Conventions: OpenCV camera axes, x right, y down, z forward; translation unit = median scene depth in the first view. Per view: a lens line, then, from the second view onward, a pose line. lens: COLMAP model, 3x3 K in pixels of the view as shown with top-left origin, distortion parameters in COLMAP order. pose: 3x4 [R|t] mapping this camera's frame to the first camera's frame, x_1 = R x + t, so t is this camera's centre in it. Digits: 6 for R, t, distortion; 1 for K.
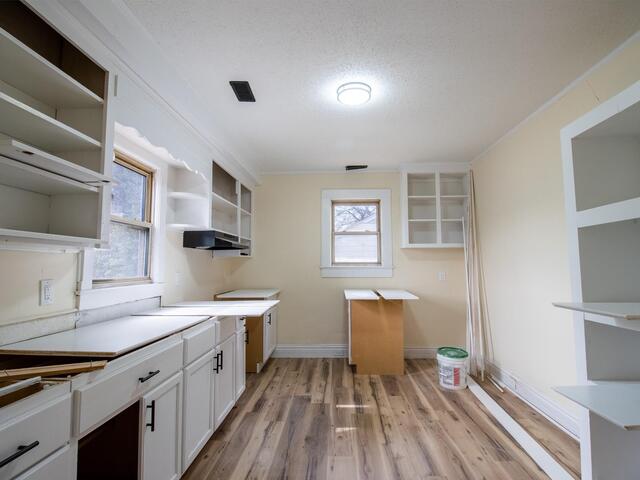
lens RADIAL K [[339.9, 0, 326.0], [0, 339.9, 238.2], [0, 0, 1]] dist [-0.006968, -0.009913]
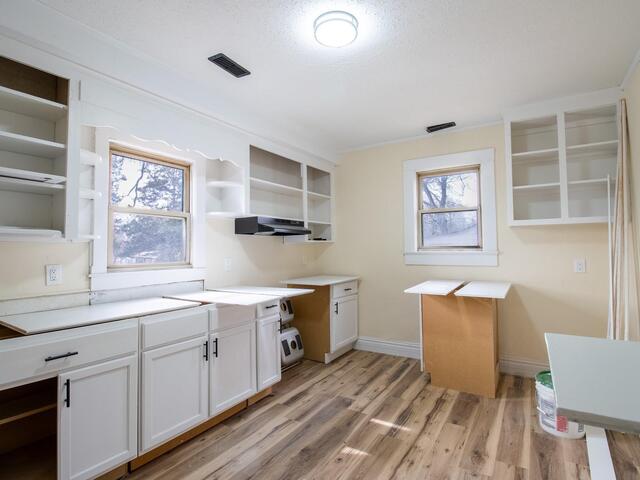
lens RADIAL K [[339.9, 0, 317.5], [0, 339.9, 238.7], [0, 0, 1]] dist [-0.006968, -0.009913]
pose [[0.865232, -0.018280, -0.501038, 0.325122], [0.043225, 0.998334, 0.038221, 0.012571], [0.499504, -0.054727, 0.864581, 0.224846]]
